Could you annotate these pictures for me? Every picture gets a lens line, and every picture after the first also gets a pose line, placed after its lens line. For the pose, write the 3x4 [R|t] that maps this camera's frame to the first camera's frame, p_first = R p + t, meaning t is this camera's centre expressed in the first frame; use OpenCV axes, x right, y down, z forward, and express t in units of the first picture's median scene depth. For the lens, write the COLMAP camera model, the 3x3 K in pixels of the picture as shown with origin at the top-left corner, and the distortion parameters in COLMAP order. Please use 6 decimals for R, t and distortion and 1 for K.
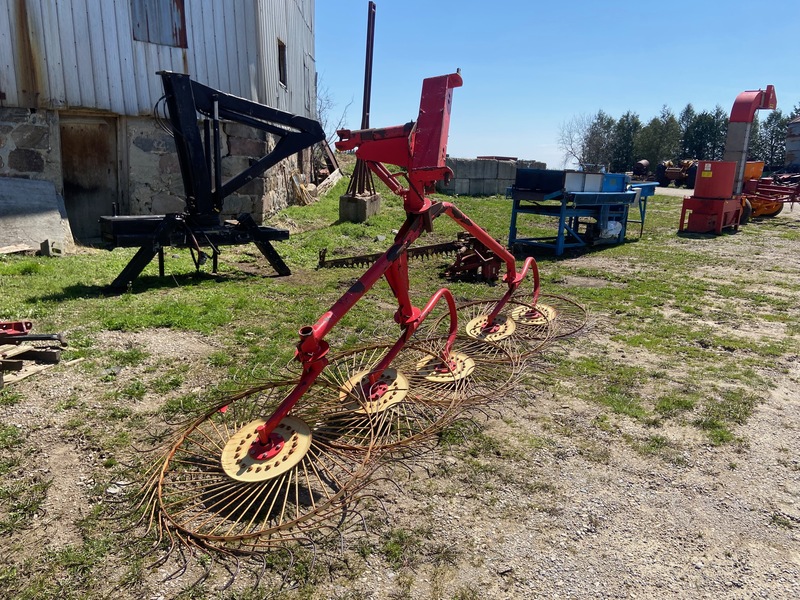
lens RADIAL K [[626.7, 0, 408.3], [0, 626.7, 288.7], [0, 0, 1]] dist [0.150375, -0.209193]
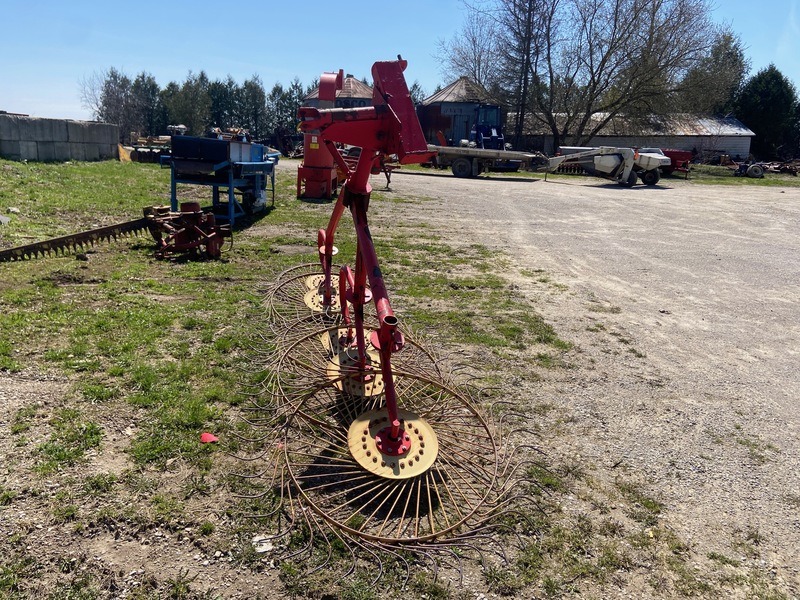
lens RADIAL K [[626.7, 0, 408.3], [0, 626.7, 288.7], [0, 0, 1]] dist [0.150375, -0.209193]
pose [[0.725665, -0.141449, 0.673352, -0.267127], [0.104160, 0.989945, 0.095703, -0.023670], [-0.680119, 0.000688, 0.733102, 0.089007]]
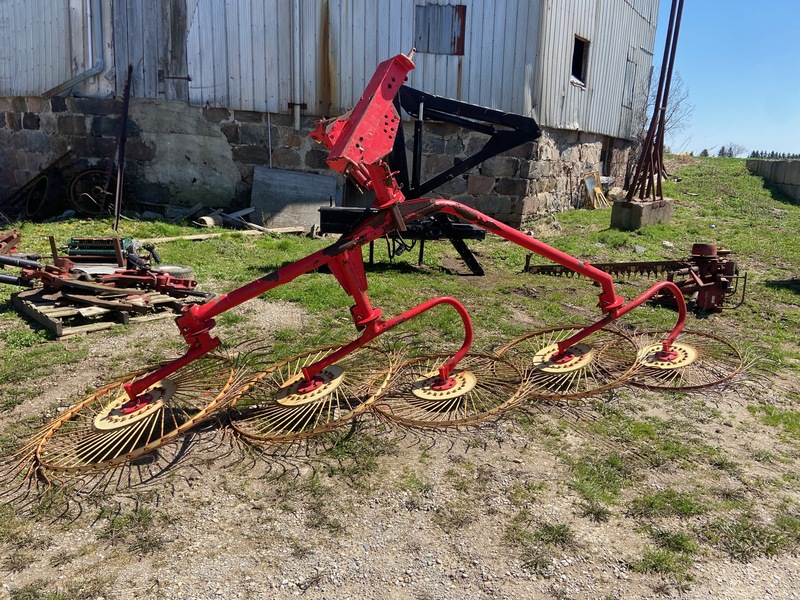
lens RADIAL K [[626.7, 0, 408.3], [0, 626.7, 288.7], [0, 0, 1]] dist [0.150375, -0.209193]
pose [[0.805576, 0.127975, -0.578507, 0.252266], [-0.132858, 0.990548, 0.034119, -0.016742], [0.577405, 0.049374, 0.814964, 0.114082]]
